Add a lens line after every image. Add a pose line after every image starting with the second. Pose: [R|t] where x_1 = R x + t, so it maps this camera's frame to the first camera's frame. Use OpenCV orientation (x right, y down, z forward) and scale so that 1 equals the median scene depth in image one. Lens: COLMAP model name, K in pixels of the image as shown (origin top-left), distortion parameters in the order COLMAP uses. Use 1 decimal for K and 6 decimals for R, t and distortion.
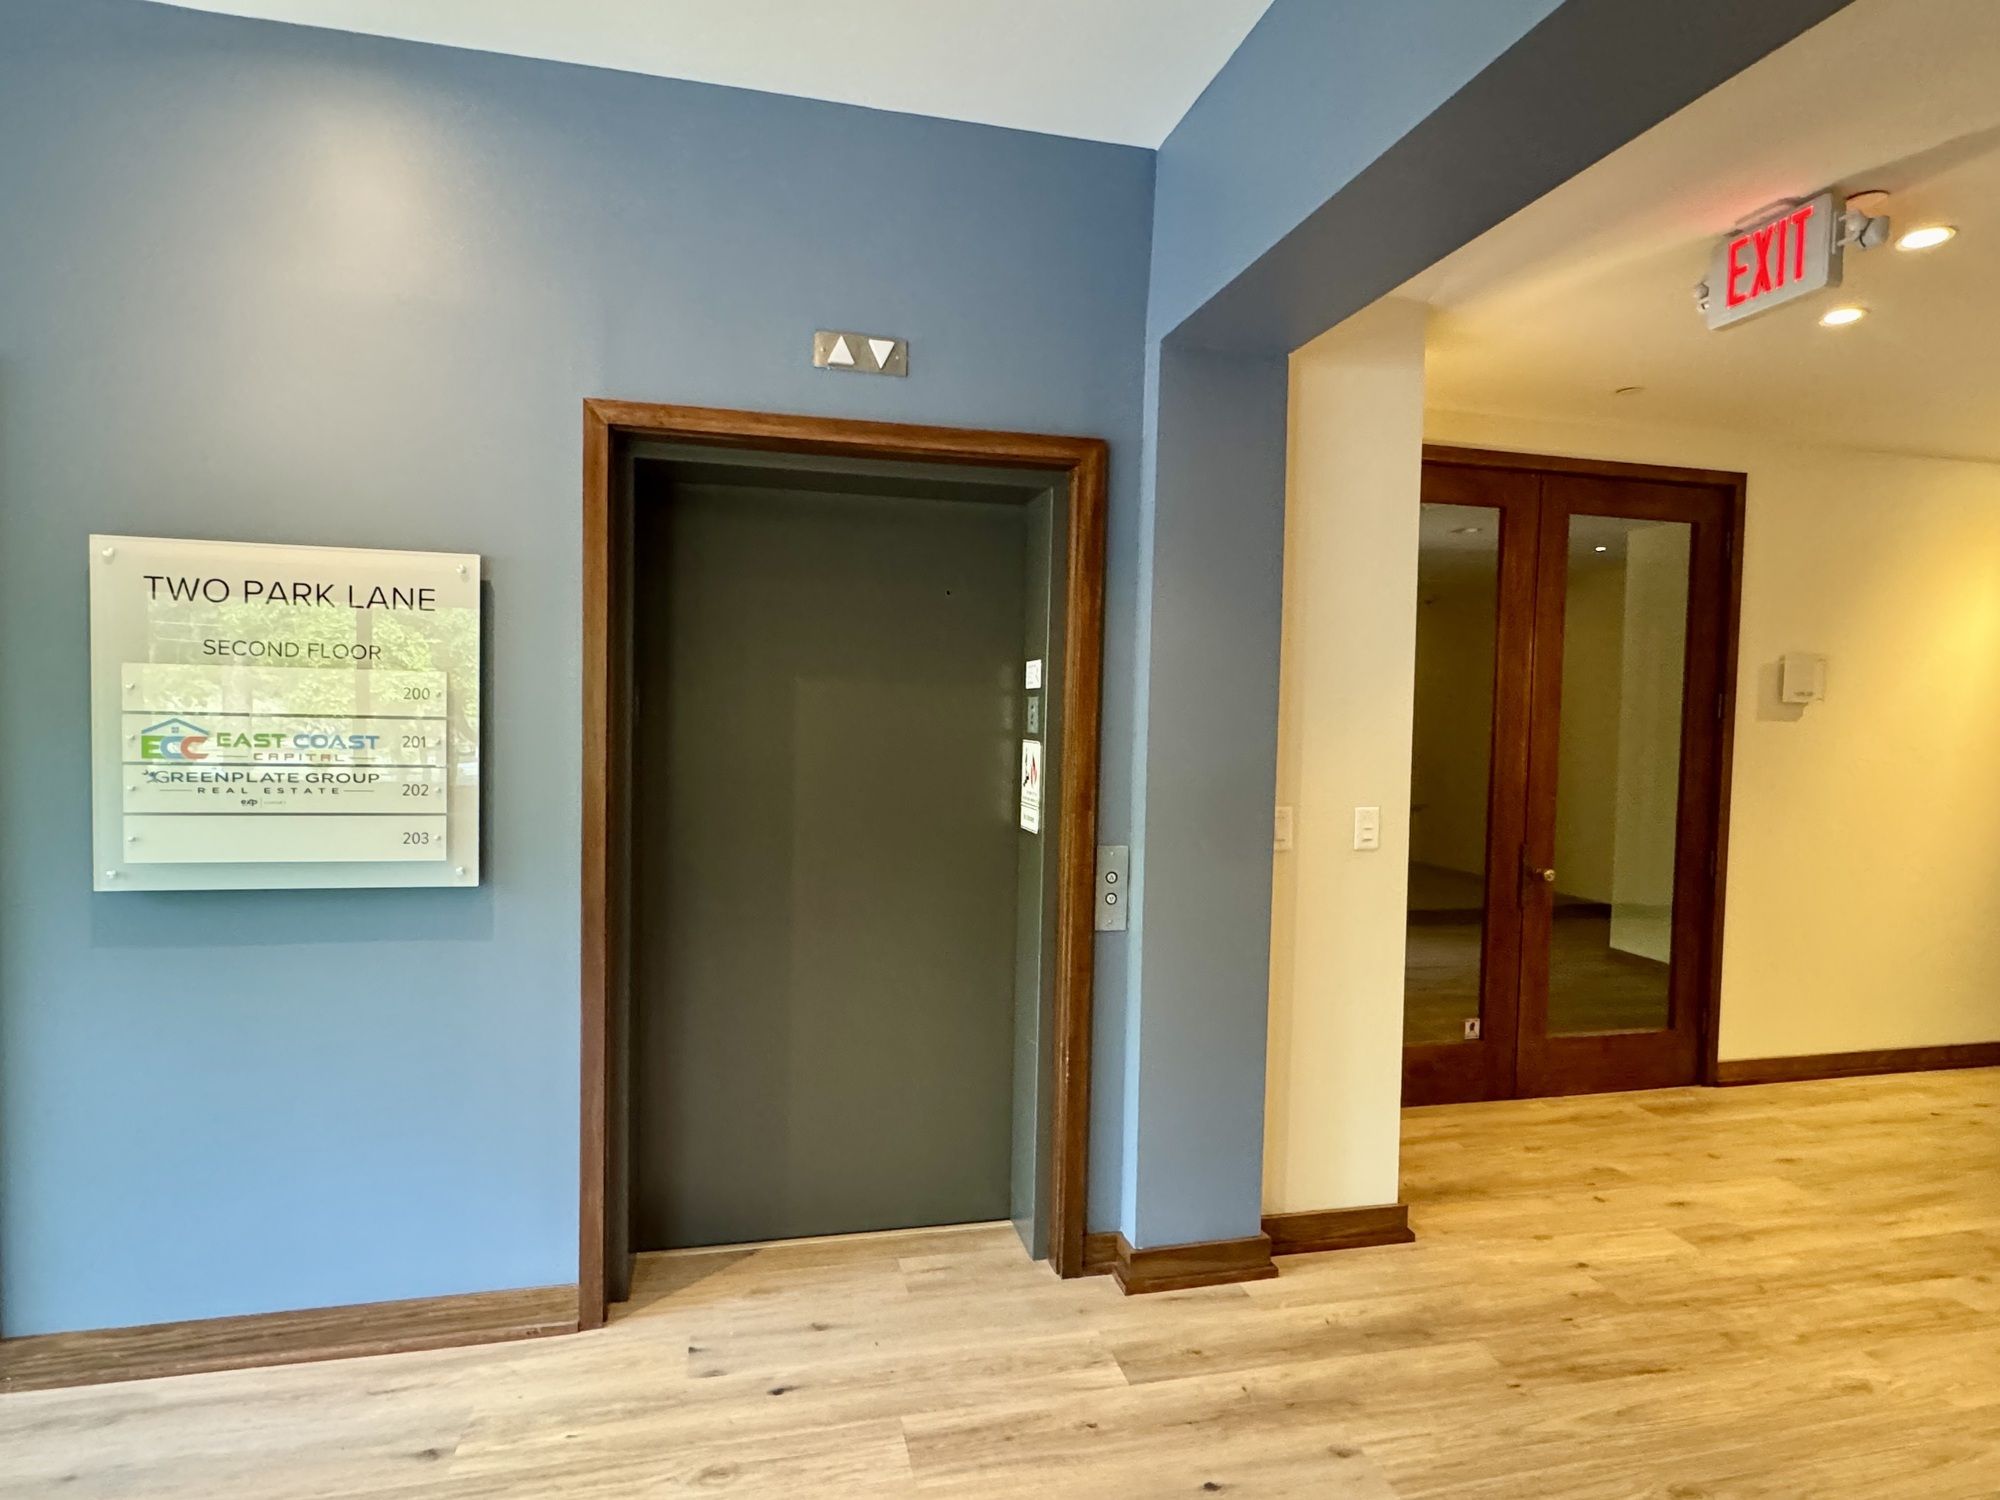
lens RADIAL K [[1099.9, 0, 1000.0], [0, 1099.9, 755.5], [0, 0, 1]] dist [-0.001623, 0.001034]
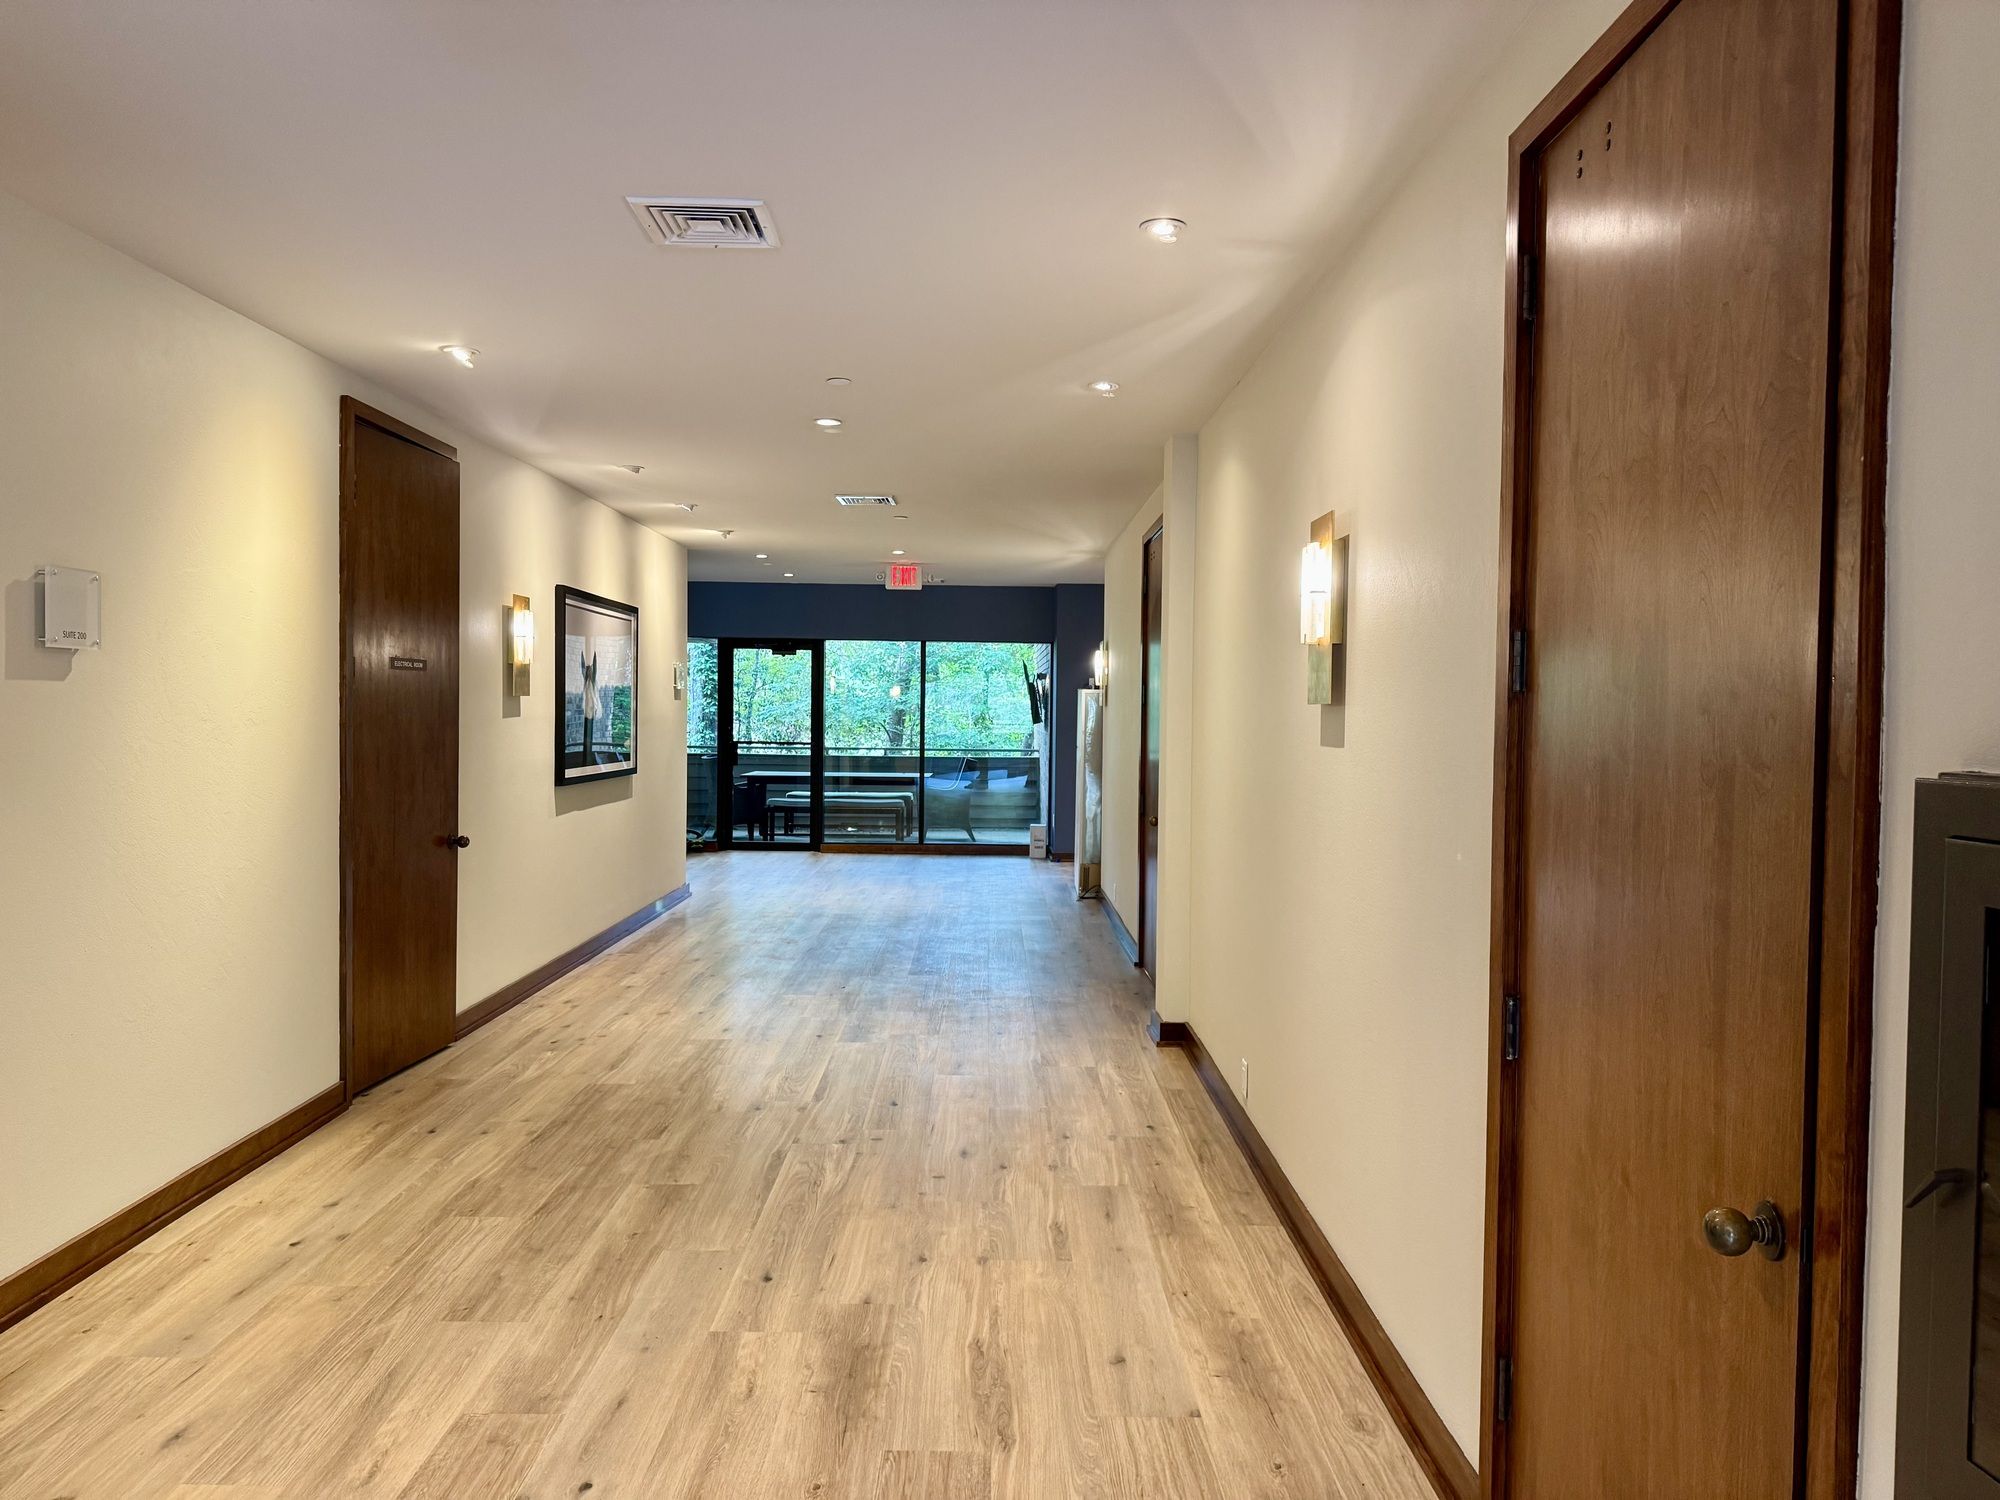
lens RADIAL K [[1417.5, 0, 992.7], [0, 1417.5, 739.0], [0, 0, 1]] dist [-0.001163, -0.000547]
pose [[0.231077, -0.043158, 0.971978, 0.155899], [0.038585, 0.998636, 0.035168, -0.011779], [-0.972170, 0.029378, 0.232428, 0.575706]]
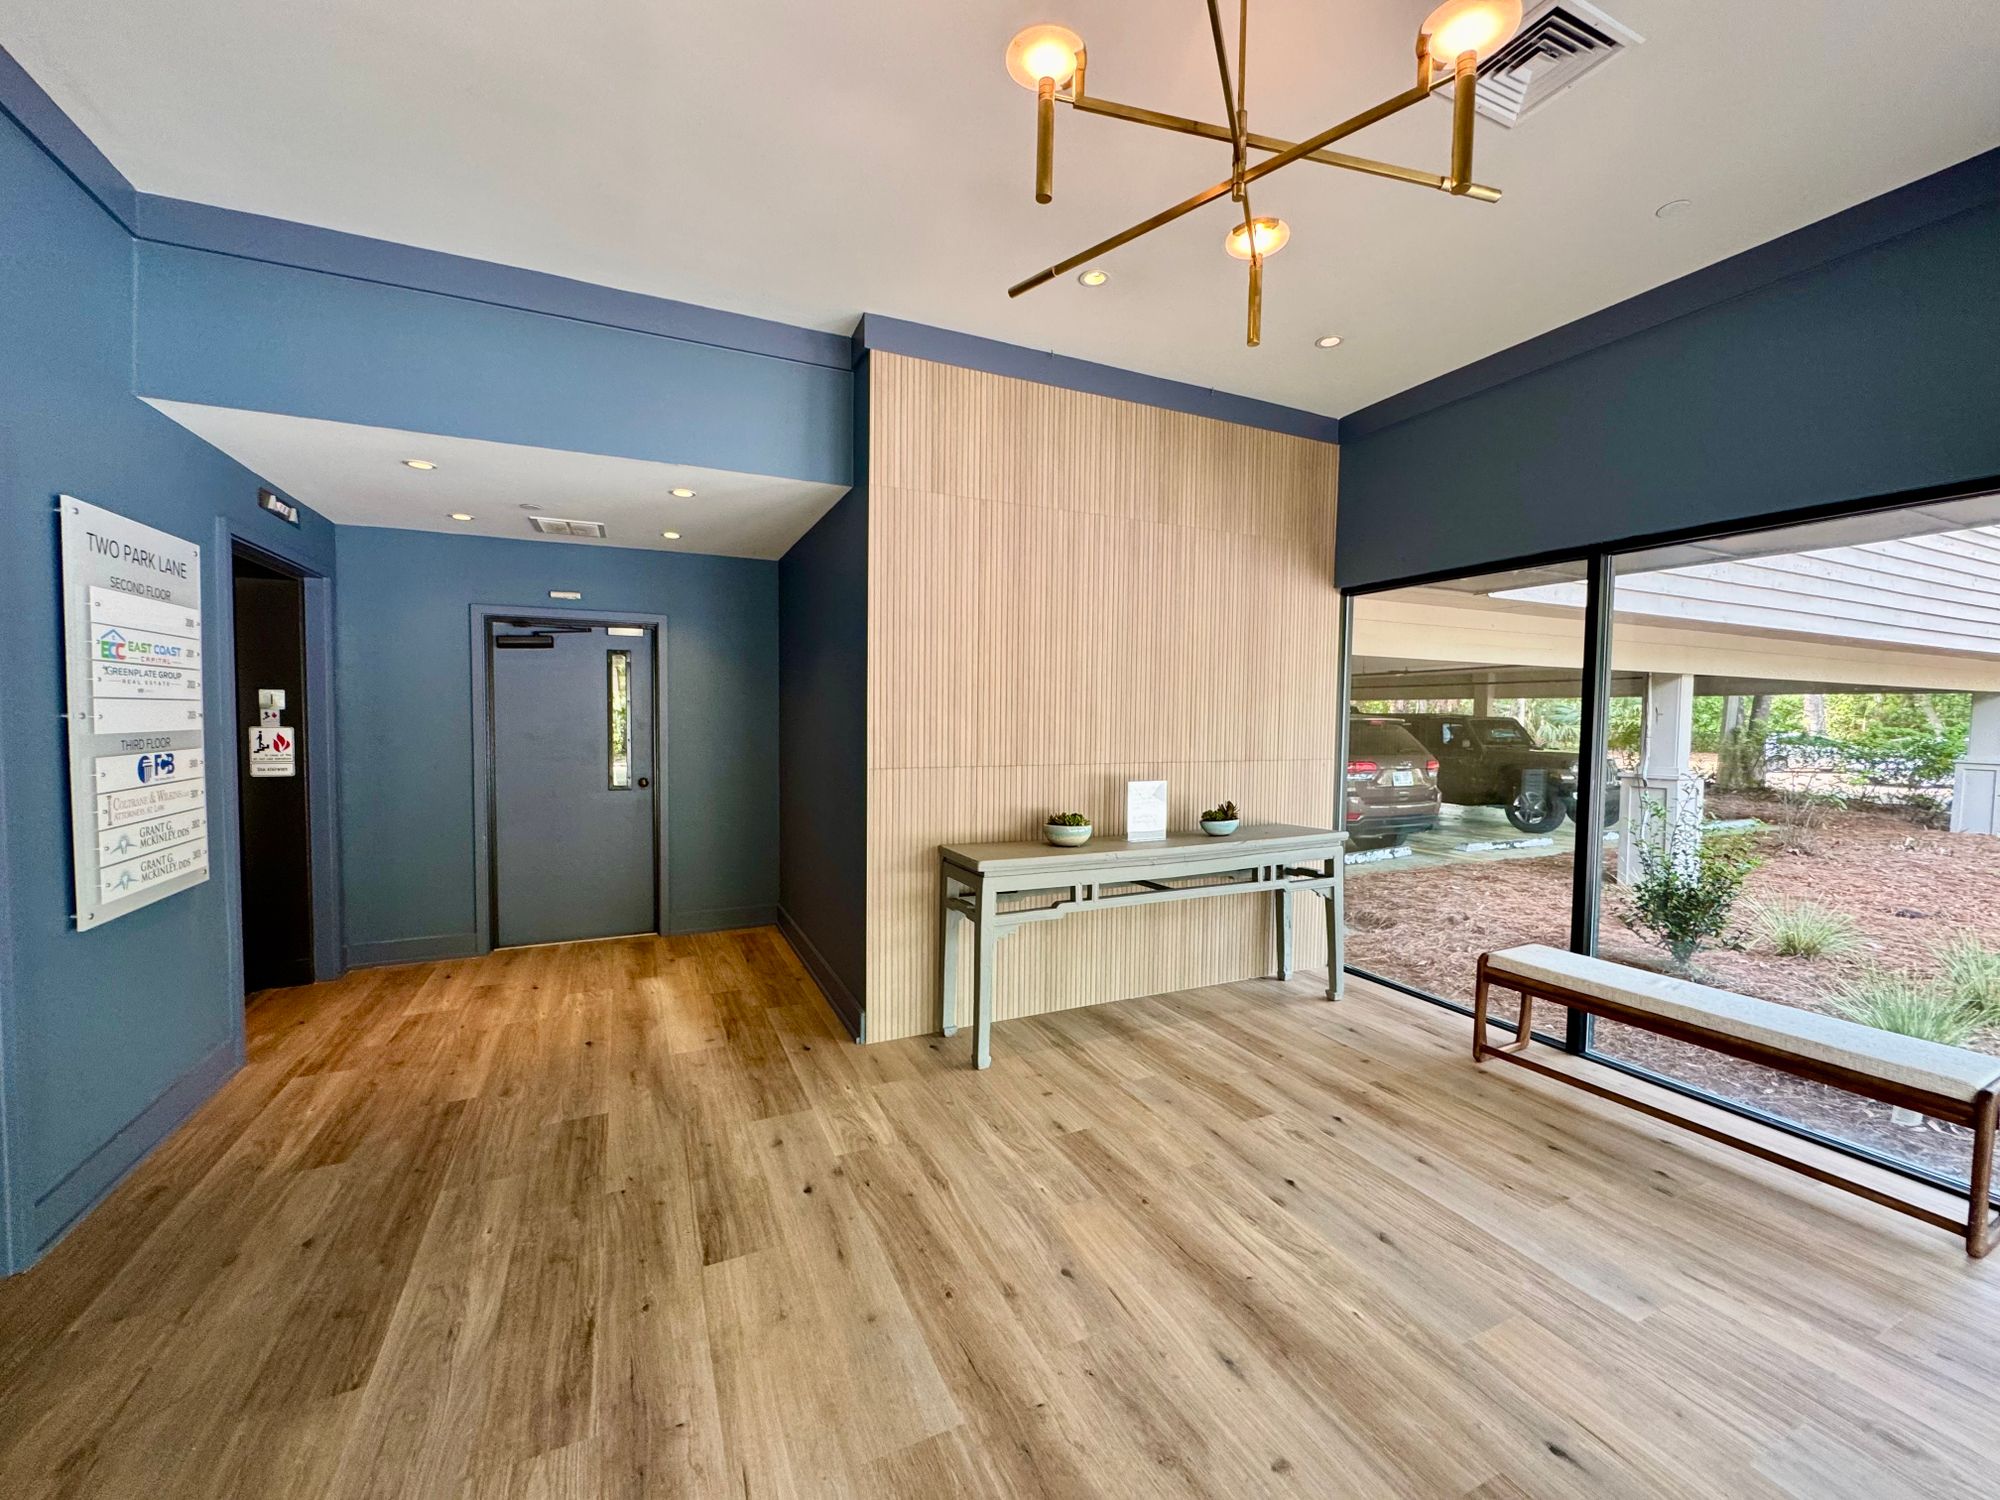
lens RADIAL K [[794.1, 0, 996.6], [0, 794.1, 748.8], [0, 0, 1]] dist [-0.002877, -0.000392]
pose [[-0.190471, -0.070430, 0.979163, -1.741913], [0.025790, 0.996720, 0.076709, 0.062183], [-0.981354, 0.039864, -0.188029, 0.078315]]
